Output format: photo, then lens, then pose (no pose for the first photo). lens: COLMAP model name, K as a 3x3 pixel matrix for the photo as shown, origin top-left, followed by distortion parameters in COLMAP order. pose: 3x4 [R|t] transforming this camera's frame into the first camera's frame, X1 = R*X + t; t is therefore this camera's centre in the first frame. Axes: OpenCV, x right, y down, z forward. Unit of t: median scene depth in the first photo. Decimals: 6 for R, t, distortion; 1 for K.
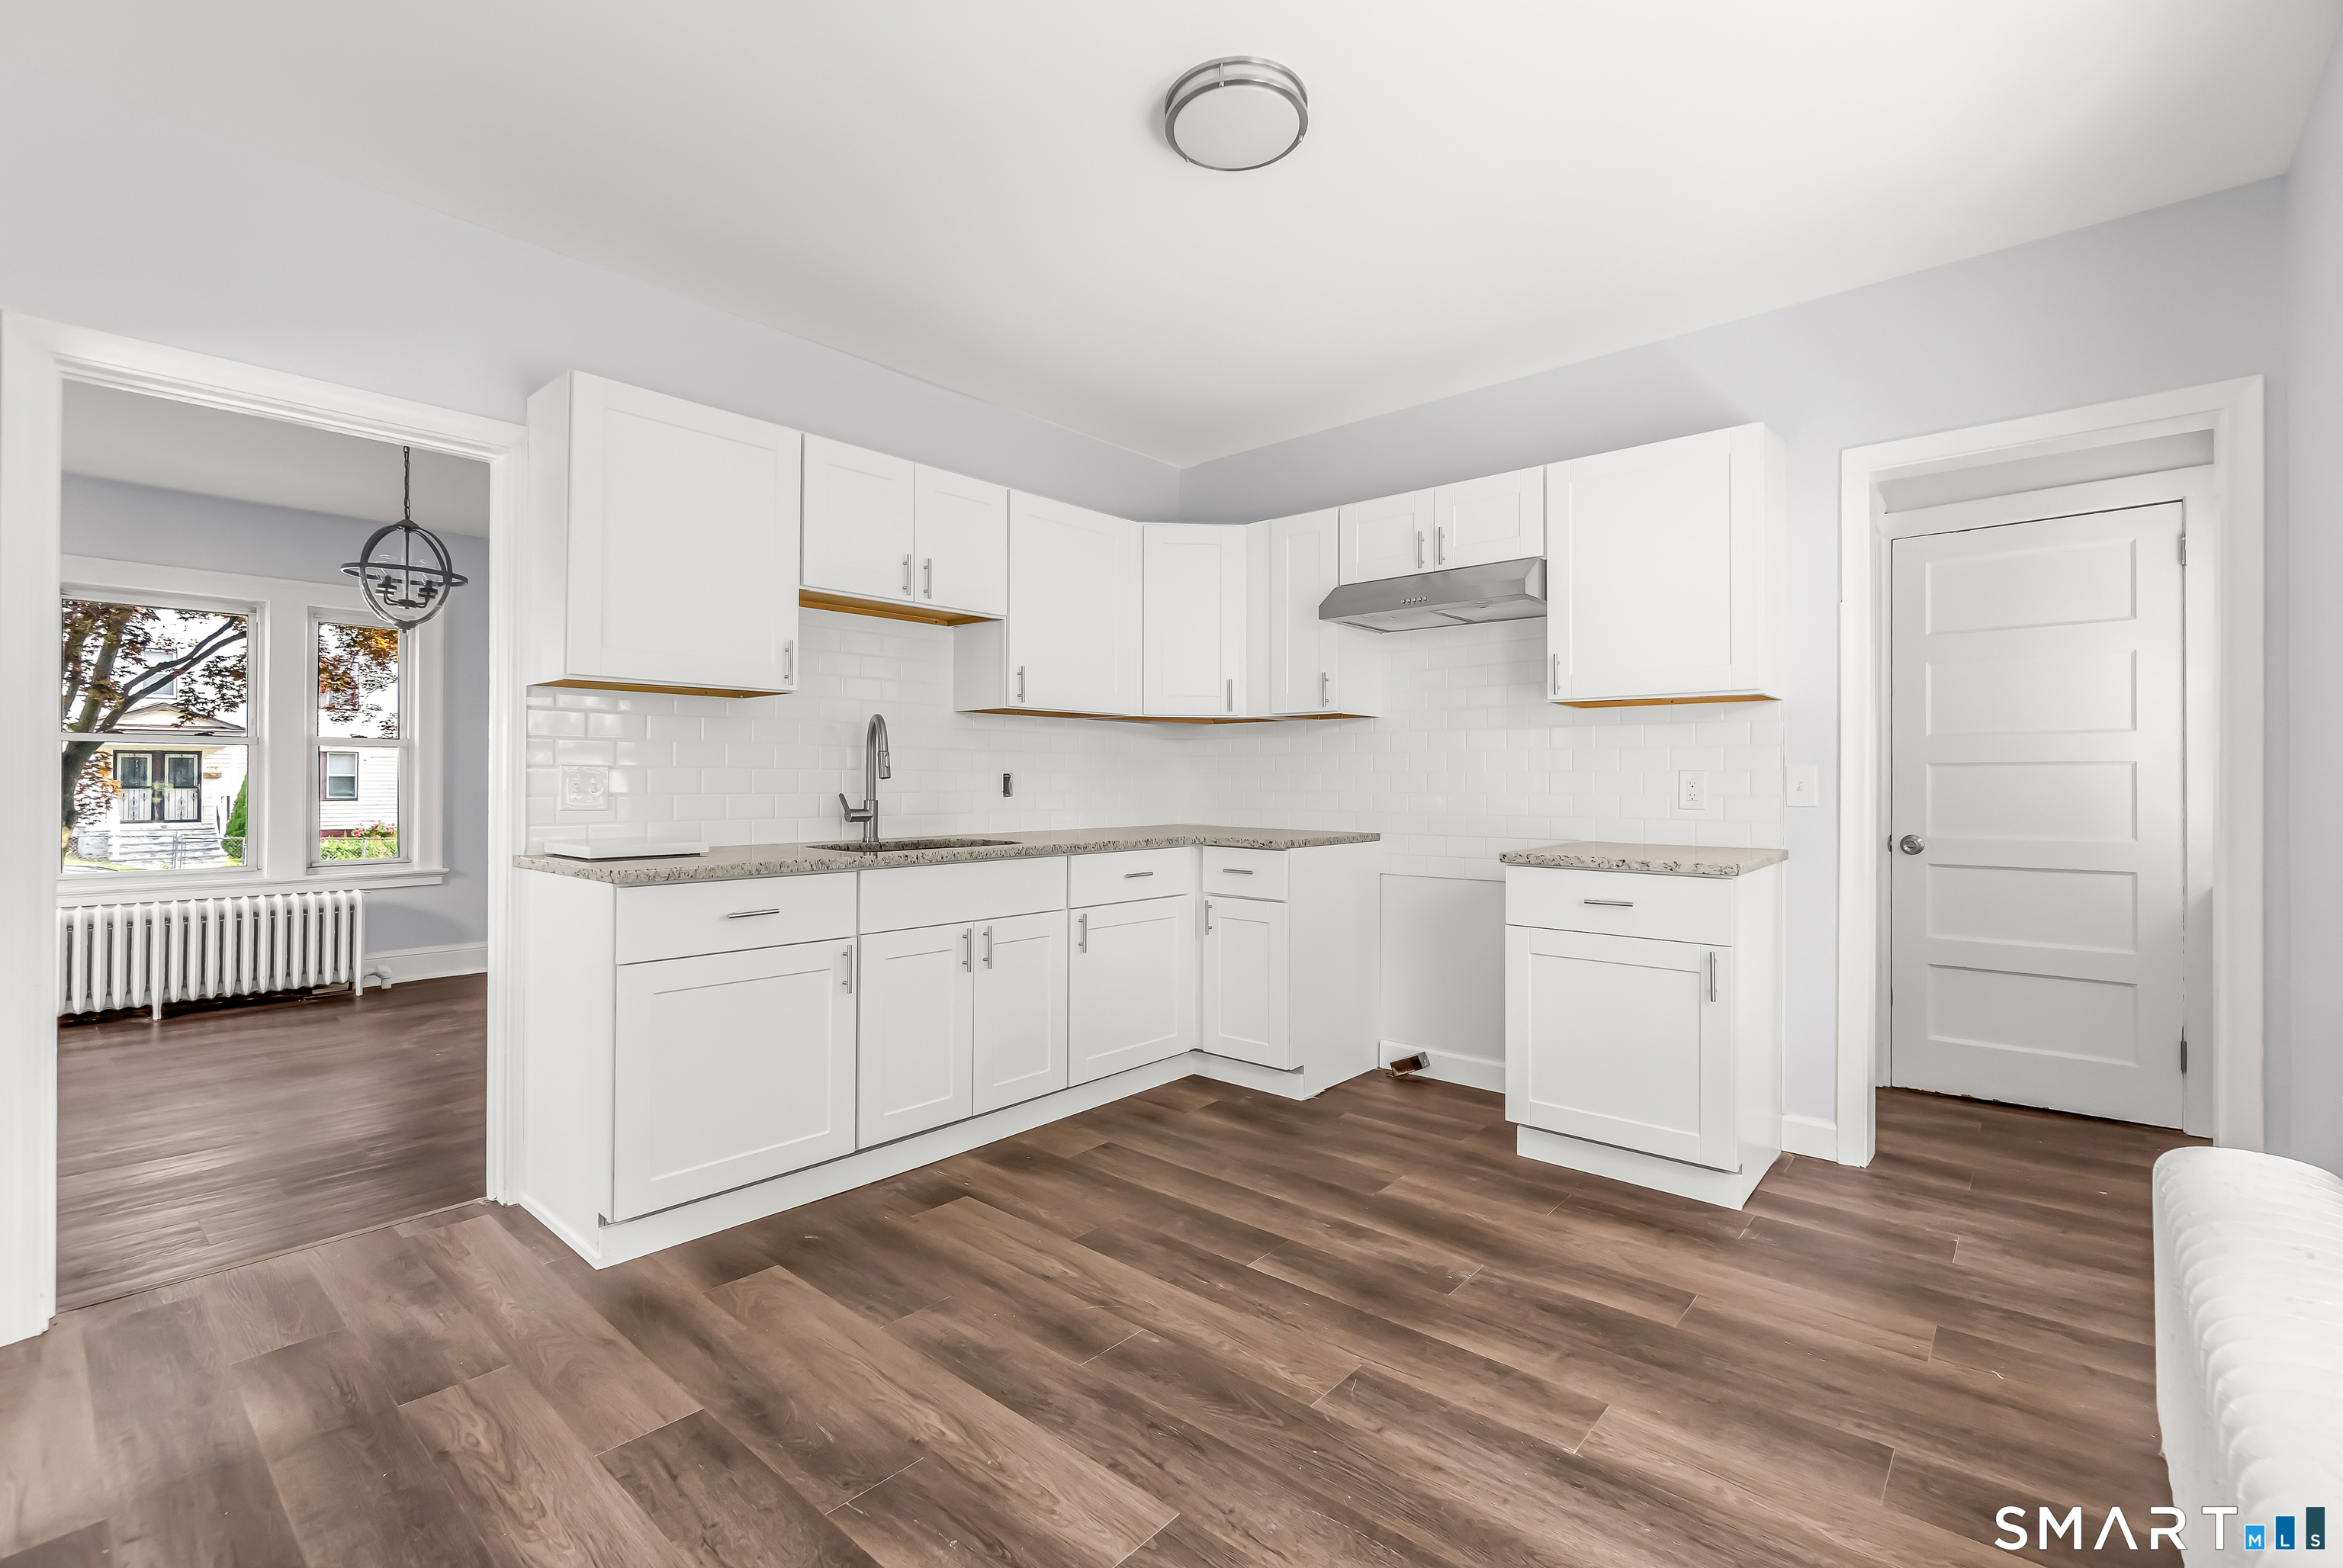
lens RADIAL K [[1010.9, 0, 1164.3], [0, 1010.9, 782.6], [0, 0, 1]] dist [-0.004116, 0.000003]
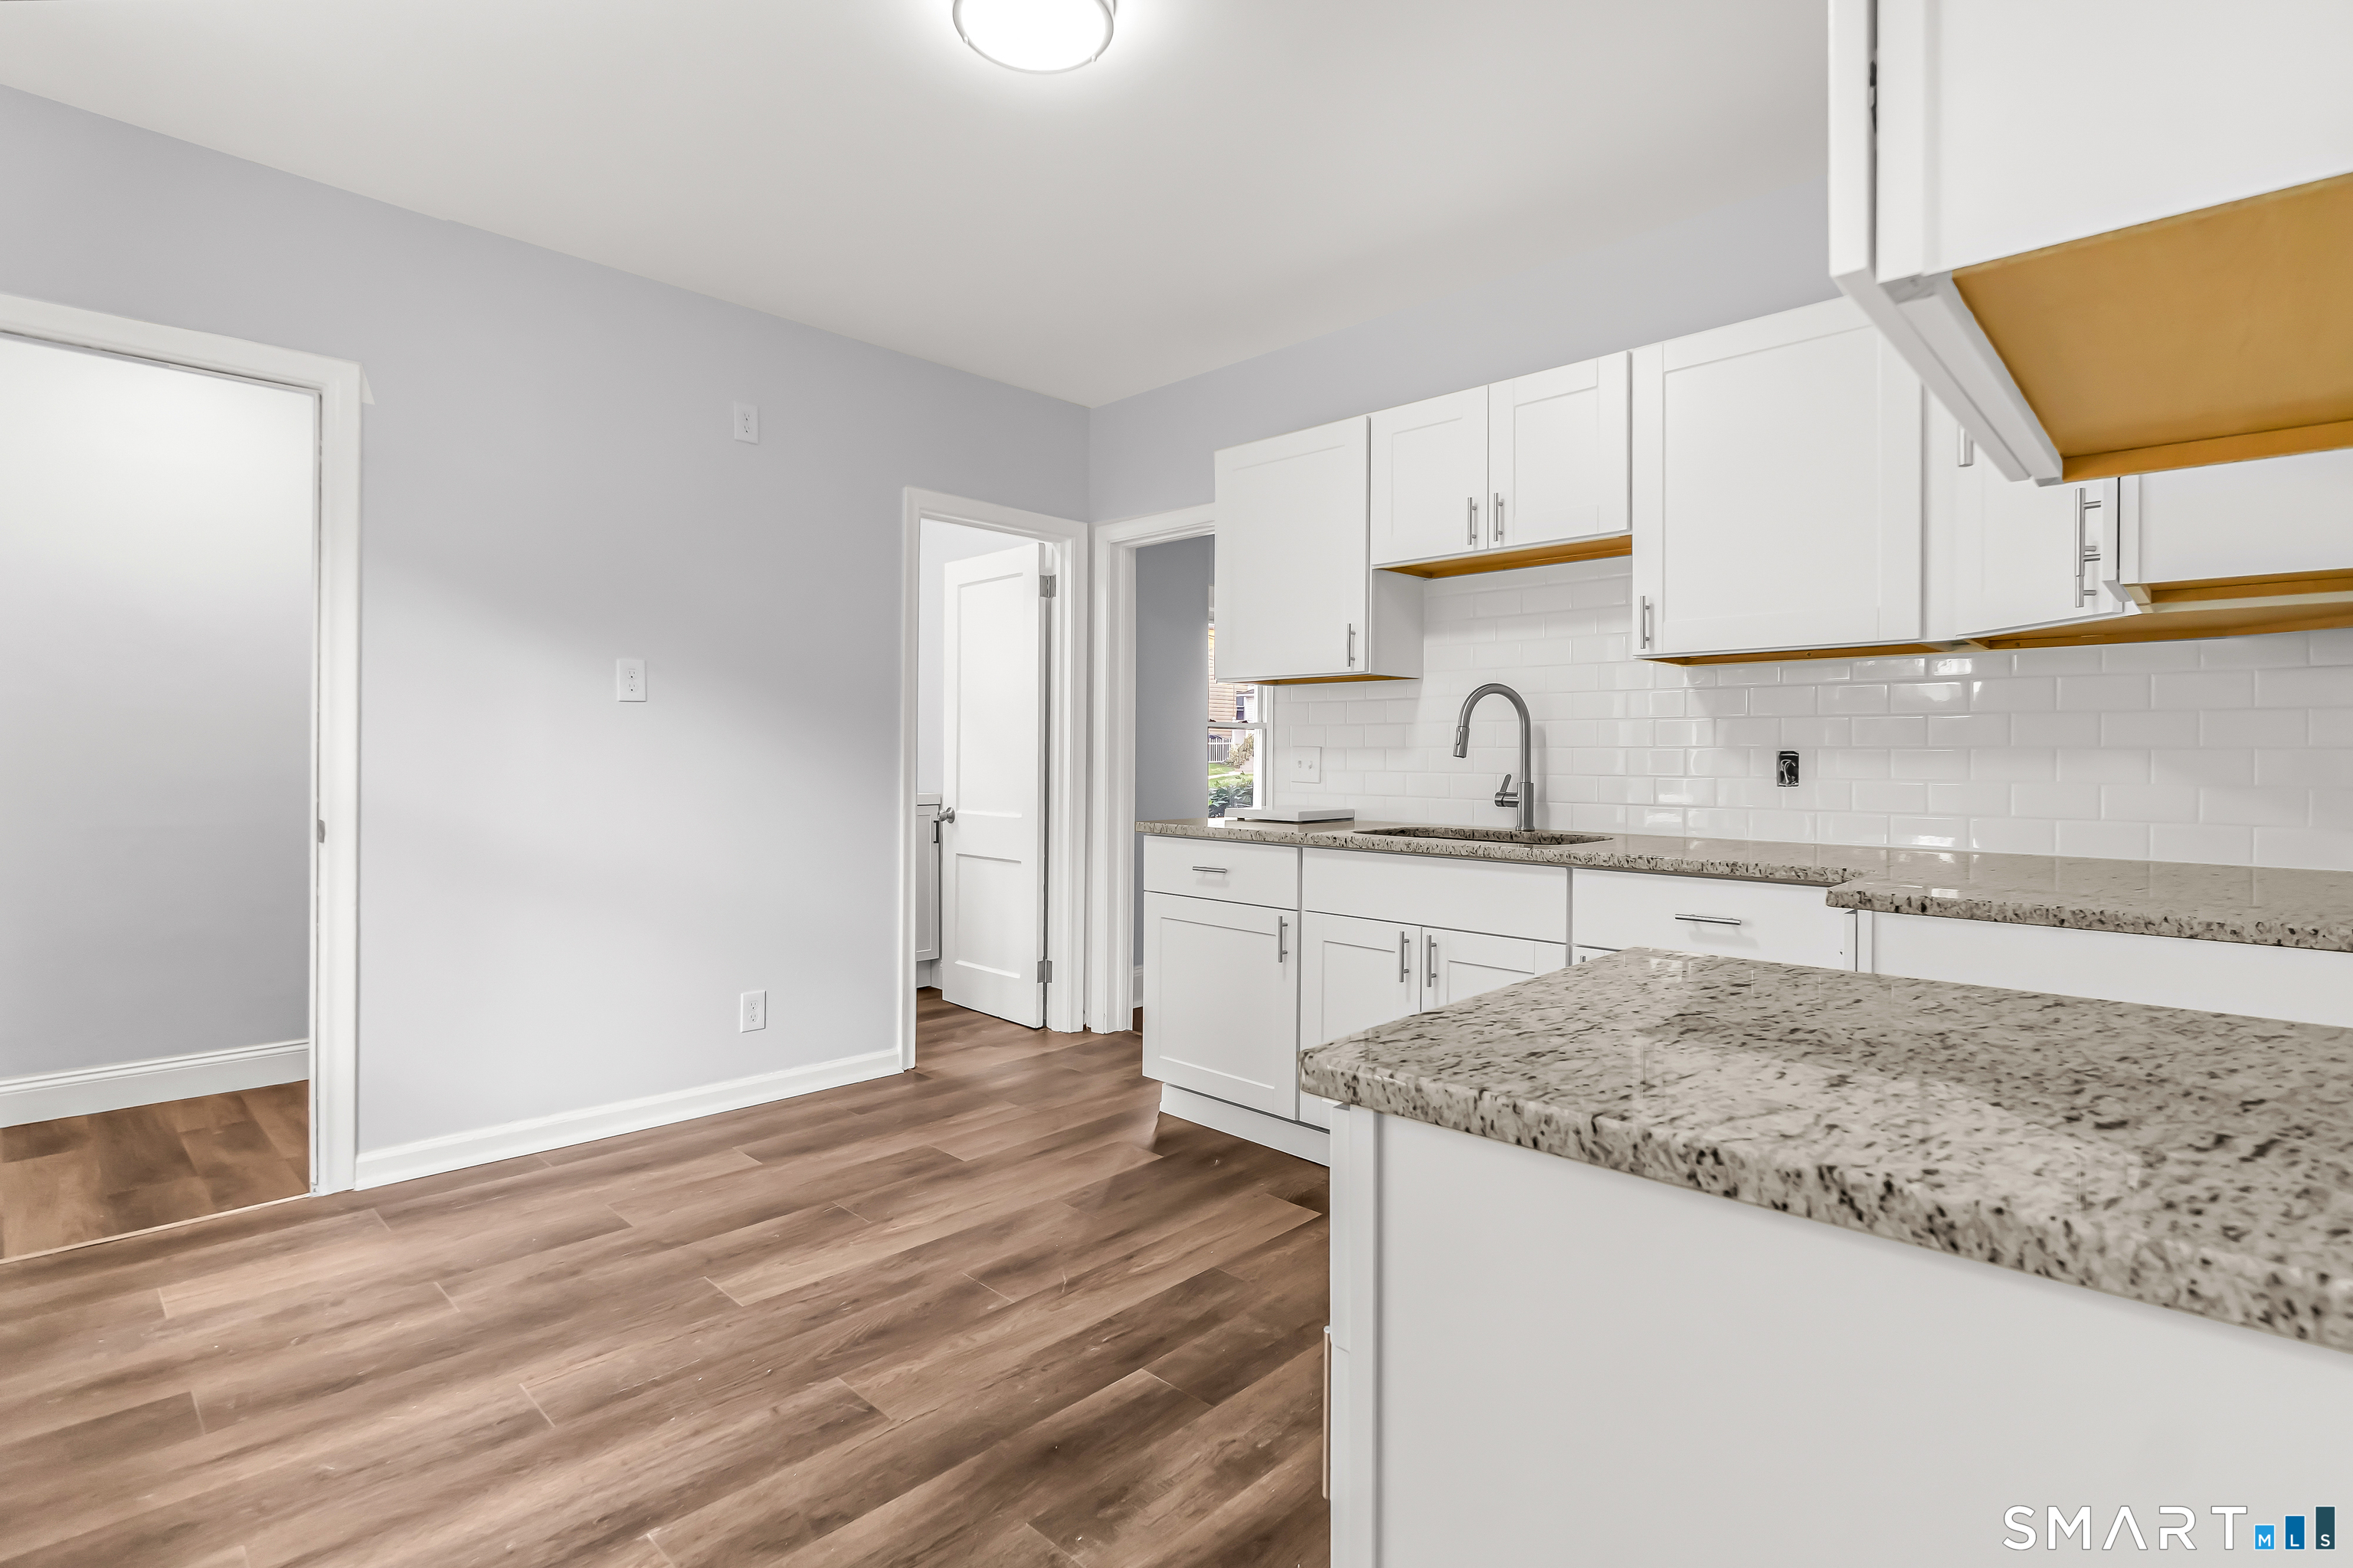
lens RADIAL K [[1112.2, 0, 1176.5], [0, 1112.2, 774.3], [0, 0, 1]] dist [-0.004515, 0.000323]
pose [[-0.028009, 0.014898, -0.999497, 0.759240], [-0.007408, 0.999858, 0.015111, -0.002277], [0.999580, 0.007828, -0.027895, 0.839445]]
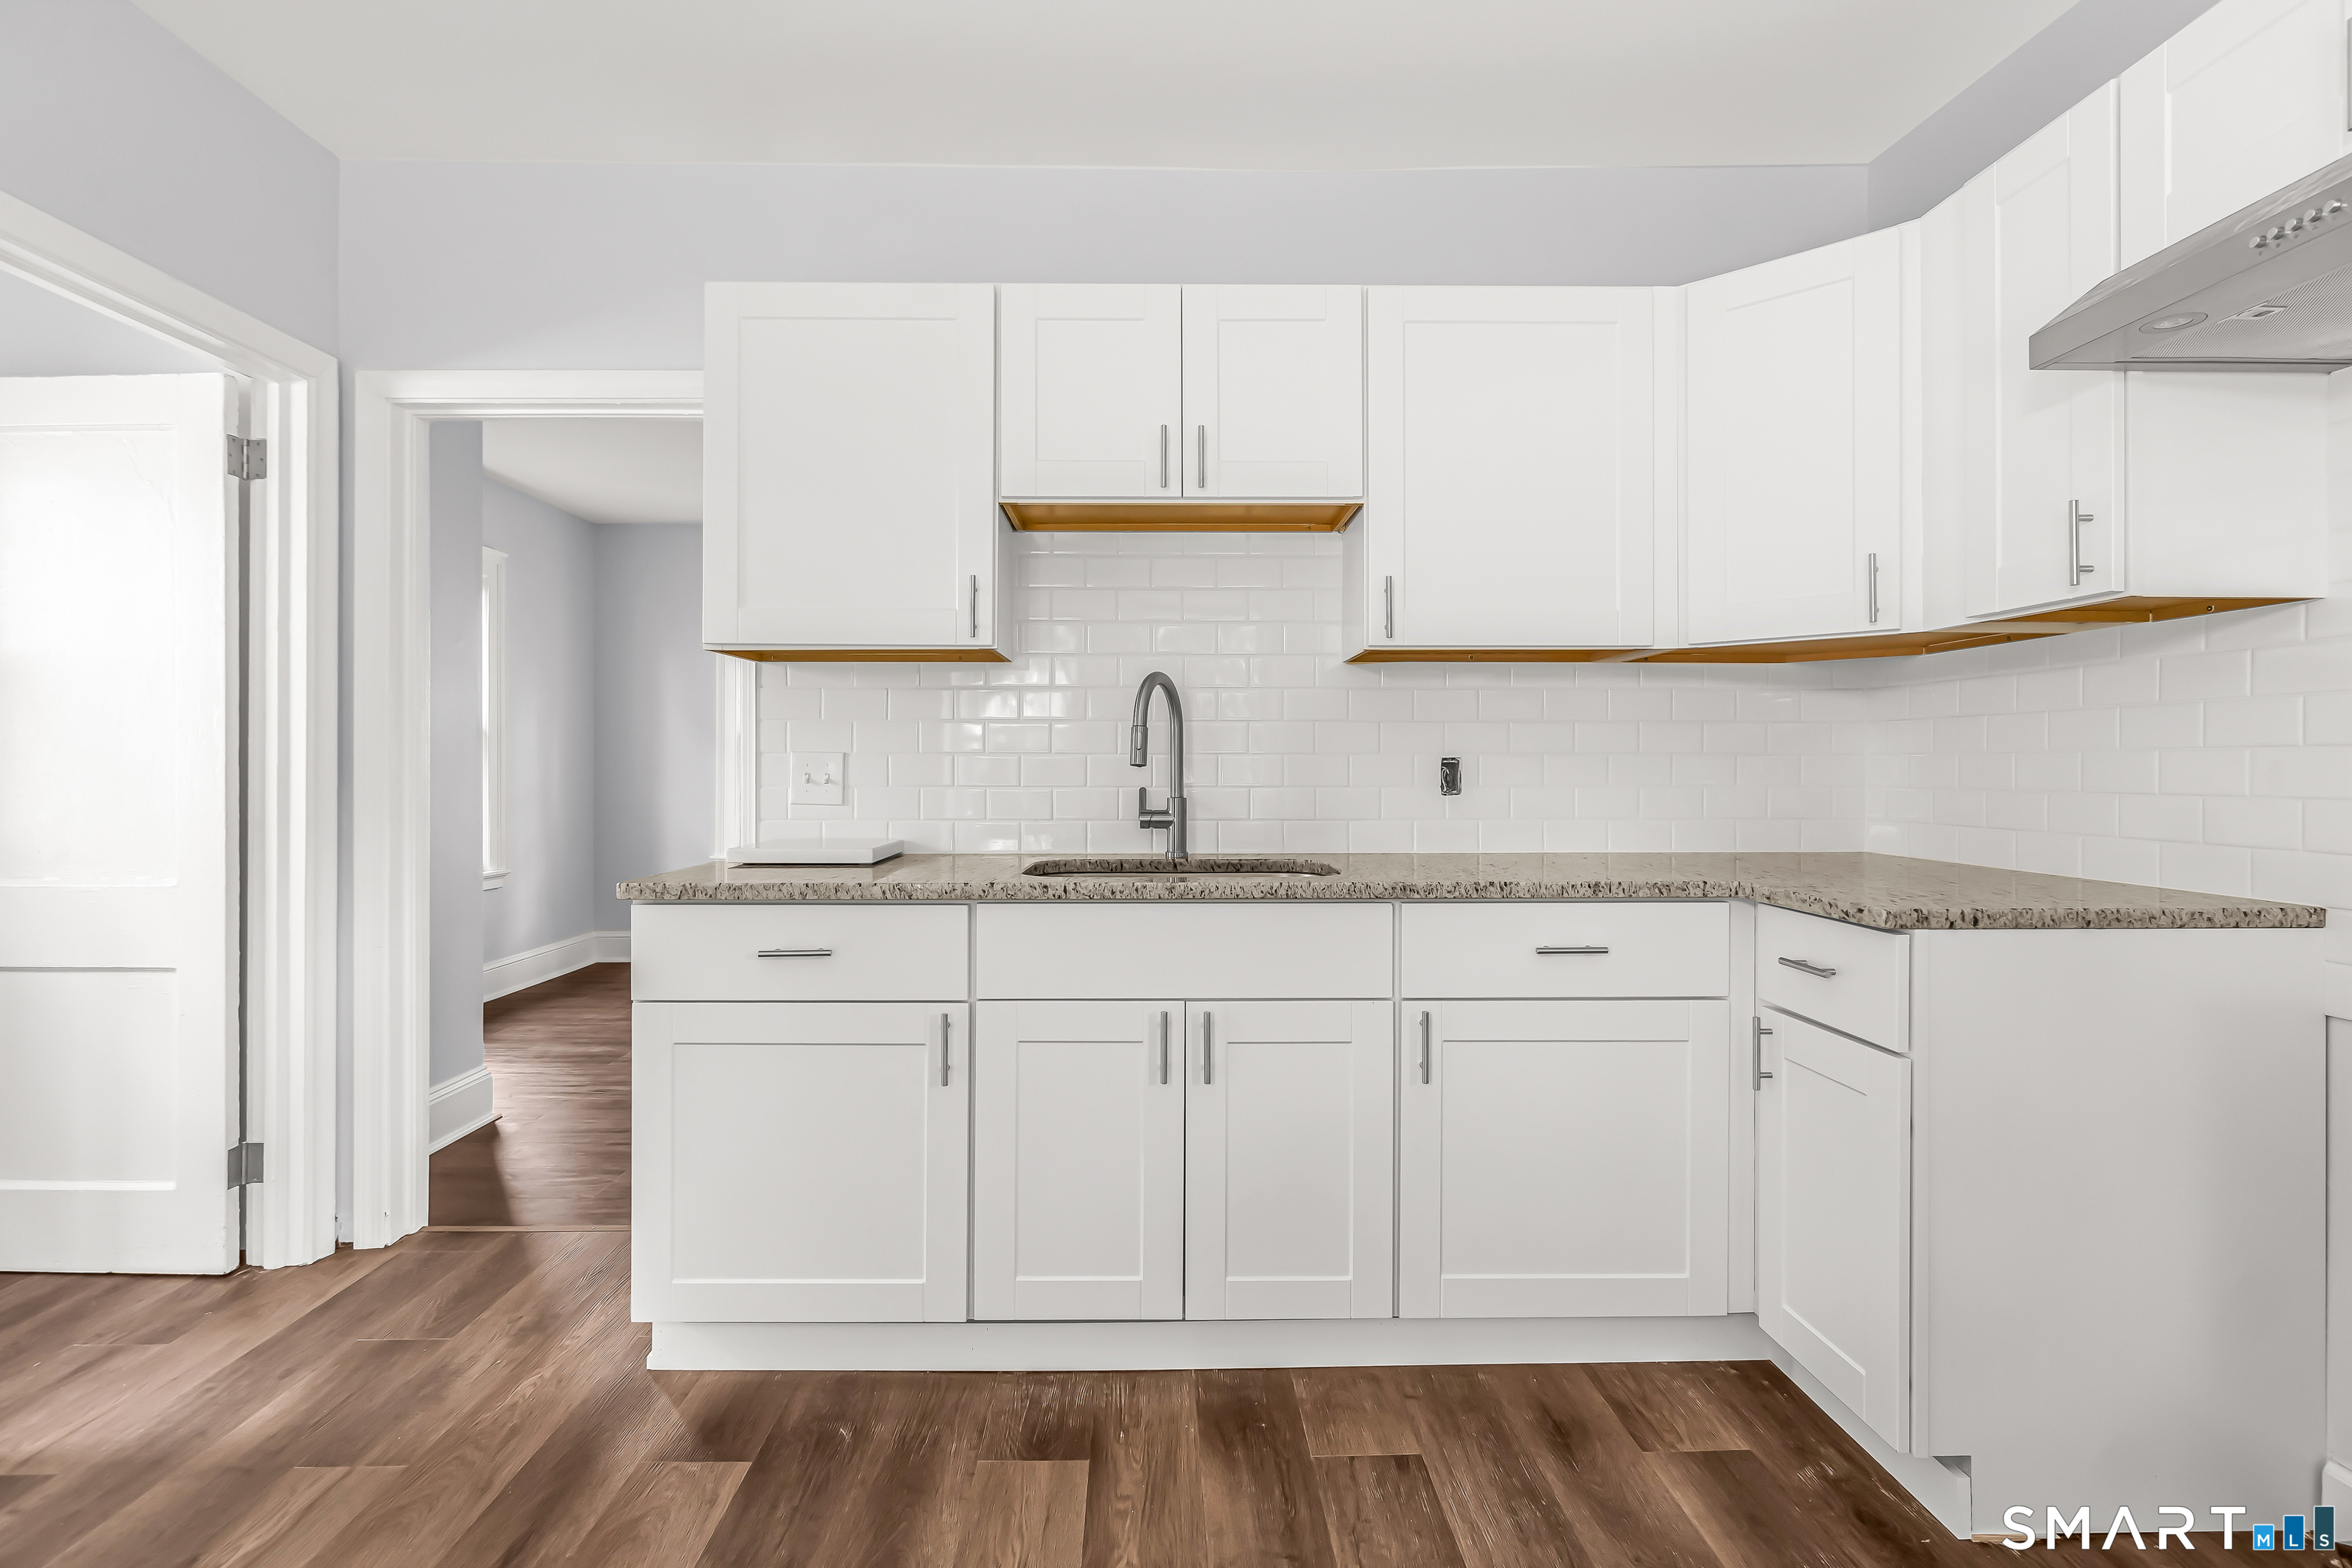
lens RADIAL K [[1111.7, 0, 1176.0], [0, 1111.7, 774.3], [0, 0, 1]] dist [-0.004515, 0.000323]
pose [[0.679725, 0.001269, -0.733466, 0.304699], [-0.000145, 0.999999, 0.001596, 0.000225], [0.733467, -0.000979, 0.679724, 0.555050]]
